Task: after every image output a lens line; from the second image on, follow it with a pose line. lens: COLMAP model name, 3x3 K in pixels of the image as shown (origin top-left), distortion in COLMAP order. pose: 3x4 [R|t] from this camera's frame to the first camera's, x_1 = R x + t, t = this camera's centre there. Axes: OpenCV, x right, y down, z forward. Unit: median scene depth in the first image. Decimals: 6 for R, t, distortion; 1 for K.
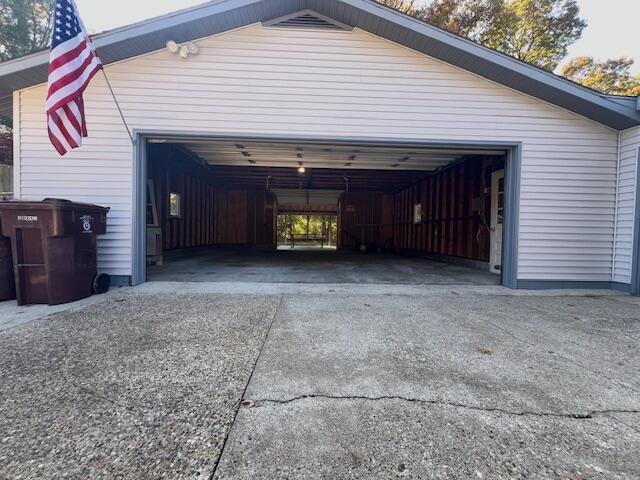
lens RADIAL K [[256.1, 0, 319.8], [0, 256.1, 237.6], [0, 0, 1]] dist [0.001096, 0.000101]
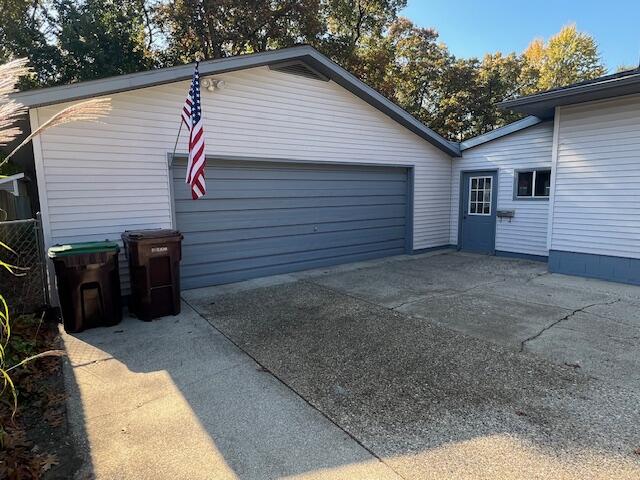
lens RADIAL K [[363.1, 0, 320.0], [0, 363.1, 240.0], [0, 0, 1]] dist [0.000059, 0.001292]
pose [[0.833648, -0.102432, 0.542714, -1.666902], [0.042131, 0.991582, 0.122435, -0.351347], [-0.550687, -0.079203, 0.830946, -1.015981]]
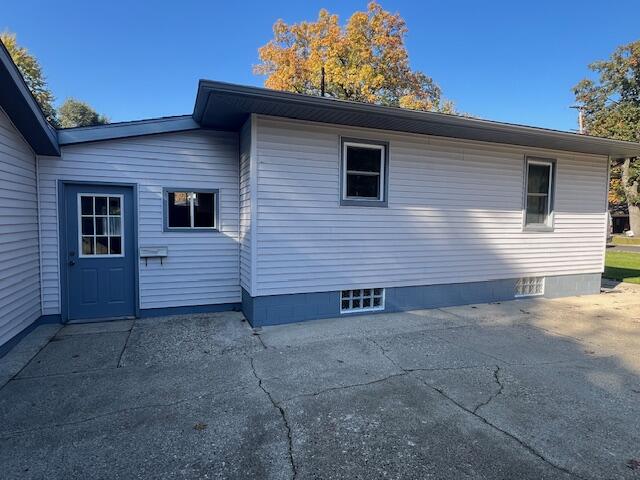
lens RADIAL K [[363.1, 0, 320.0], [0, 363.1, 240.0], [0, 0, 1]] dist [0.000059, 0.001292]
pose [[-0.328669, -0.077090, 0.941294, -0.727073], [-0.001911, 0.996715, 0.080962, -0.372134], [-0.944443, 0.024811, -0.327737, 0.811333]]
